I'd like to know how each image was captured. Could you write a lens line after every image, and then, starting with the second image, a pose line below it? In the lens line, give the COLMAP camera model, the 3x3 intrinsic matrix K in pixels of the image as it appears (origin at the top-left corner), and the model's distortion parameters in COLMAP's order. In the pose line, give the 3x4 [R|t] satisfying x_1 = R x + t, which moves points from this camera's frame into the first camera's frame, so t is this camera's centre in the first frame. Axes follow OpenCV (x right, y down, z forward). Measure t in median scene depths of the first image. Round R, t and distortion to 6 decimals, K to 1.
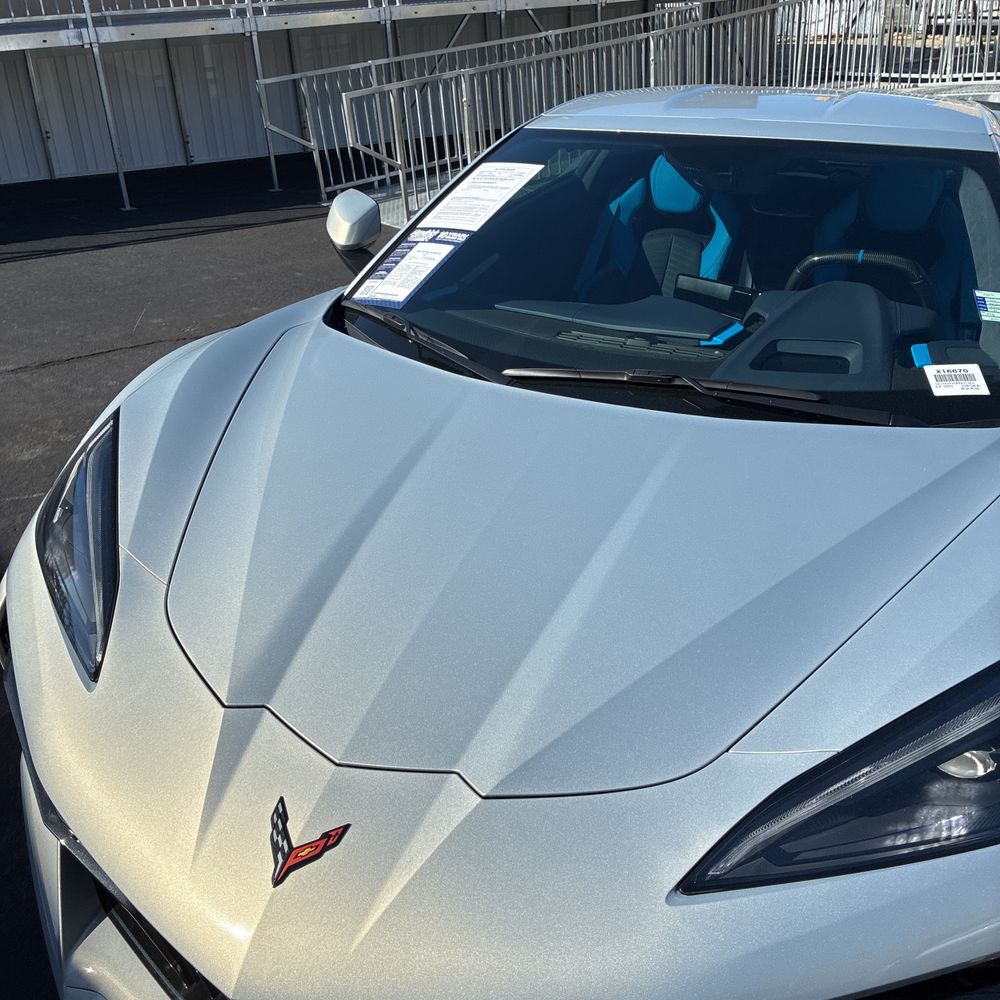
lens RADIAL K [[1006.4, 0, 491.8], [0, 1006.4, 495.3], [0, 0, 1]] dist [0.021774, 0.000000]
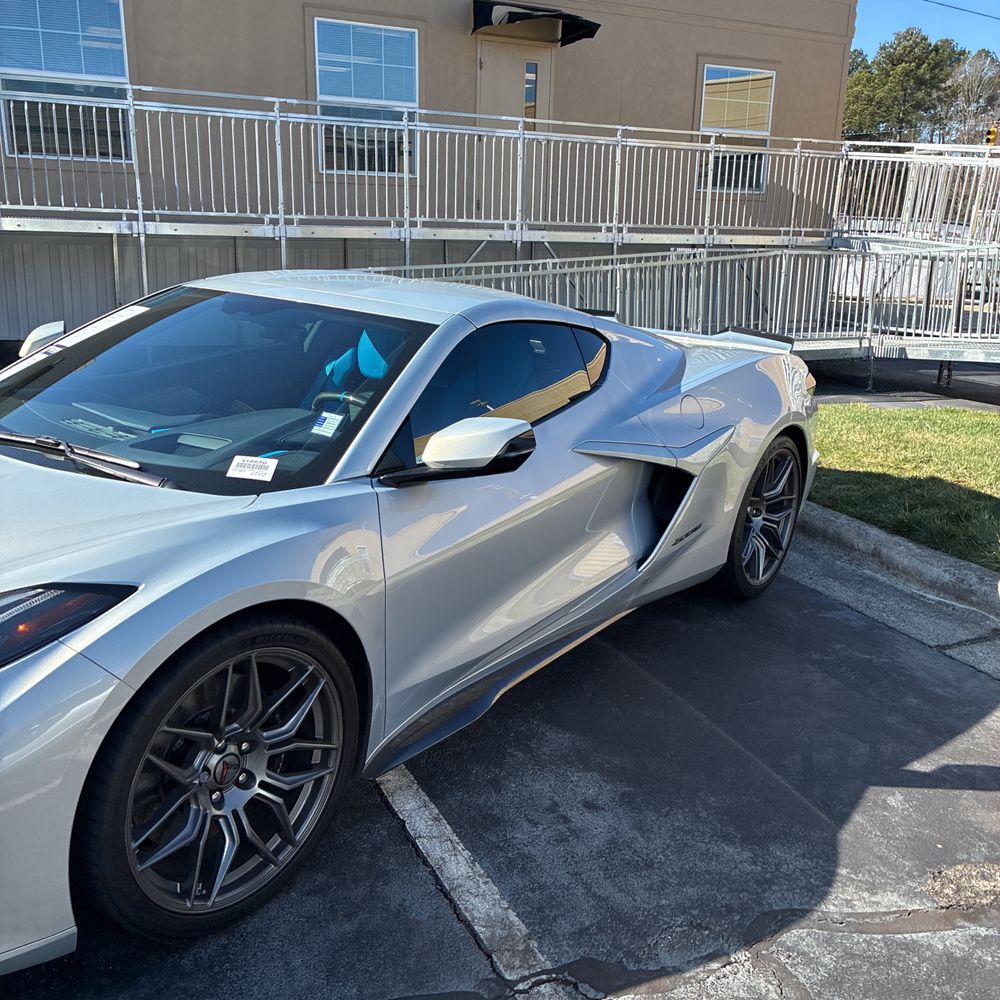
lens RADIAL K [[1006.4, 0, 482.5], [0, 1006.4, 509.8], [0, 0, 1]] dist [0.021774, 0.000000]
pose [[0.979247, 0.123209, -0.160919, 0.247893], [-0.152054, 0.971583, -0.181398, 0.032417], [0.133996, 0.202102, 0.970155, -0.050922]]
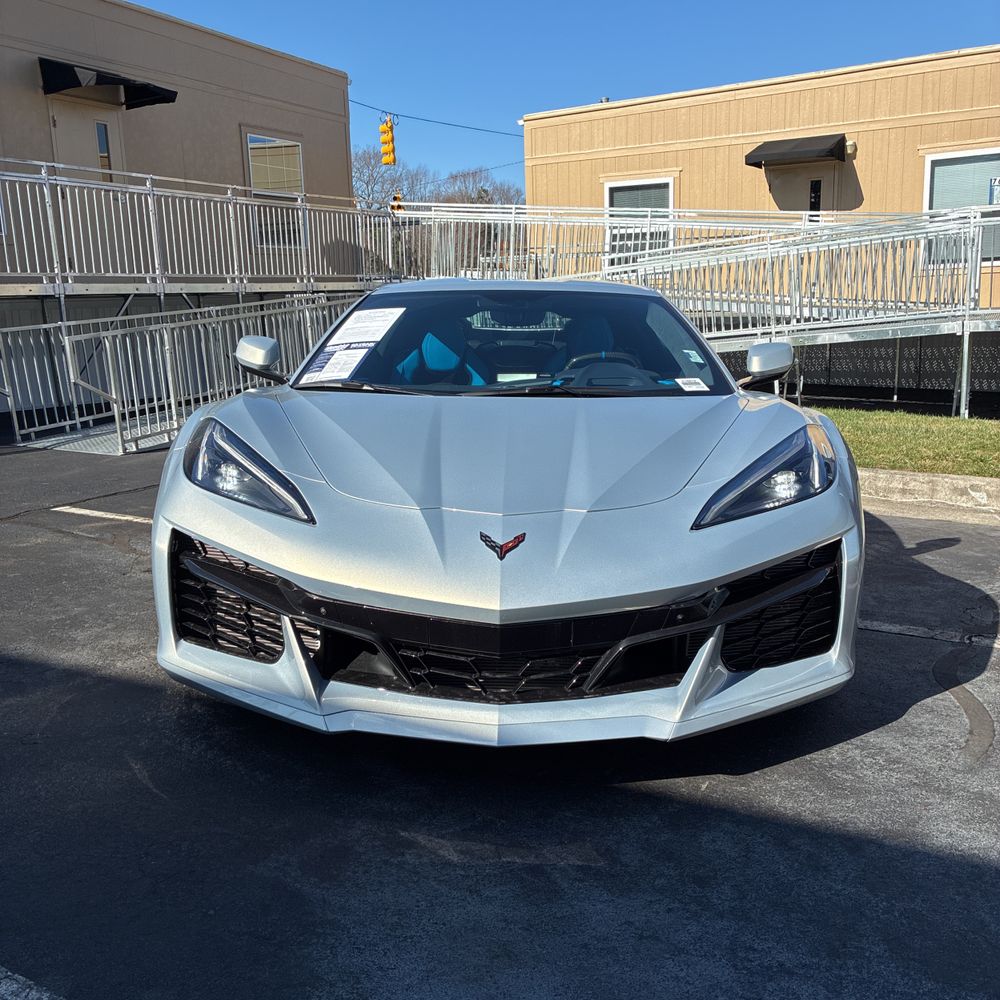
lens RADIAL K [[1006.4, 0, 498.5], [0, 1006.4, 495.1], [0, 0, 1]] dist [0.021774, 0.000000]
pose [[0.910199, -0.055615, 0.410421, -0.162766], [0.171300, 0.952765, -0.250789, 0.123449], [-0.377087, 0.298573, 0.876732, -0.109054]]
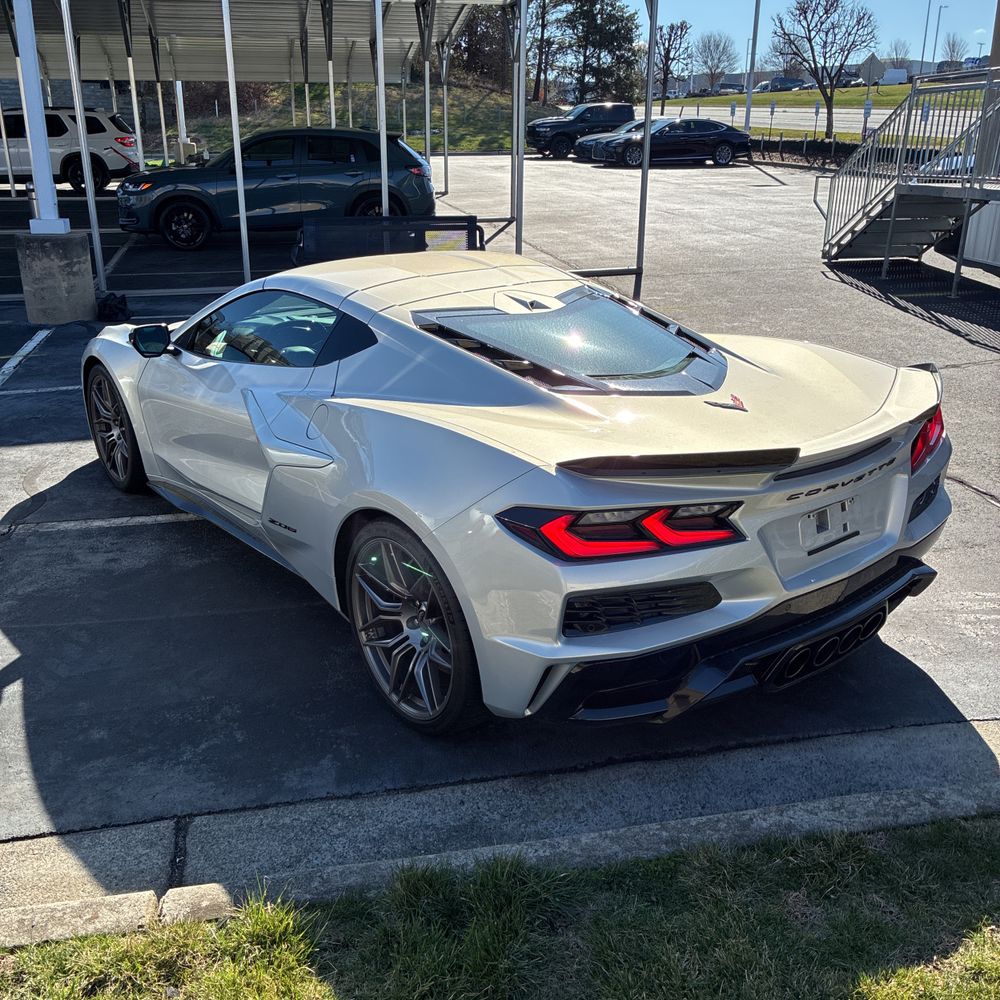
lens RADIAL K [[1006.4, 0, 500.4], [0, 1006.4, 499.8], [0, 0, 1]] dist [0.021774, 0.000000]
pose [[-0.436020, 0.334352, -0.835521, 0.639870], [-0.396328, 0.762199, 0.511836, -0.373070], [0.807967, 0.554312, -0.199821, 0.628010]]
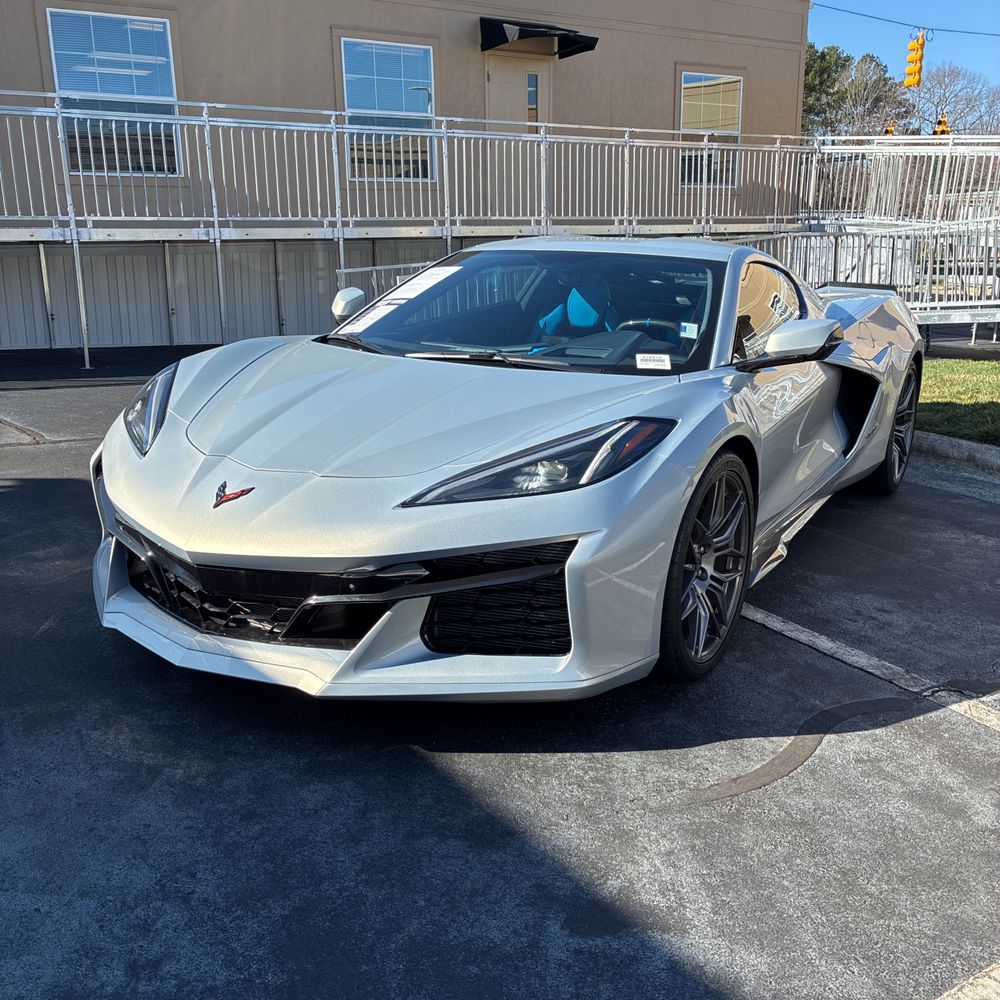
lens RADIAL K [[1006.4, 0, 493.2], [0, 1006.4, 492.4], [0, 0, 1]] dist [0.021774, 0.000000]
pose [[0.994895, 0.058693, -0.082095, 0.088653], [-0.075362, 0.973132, -0.217566, 0.129744], [0.067120, 0.222642, 0.972587, -0.170114]]
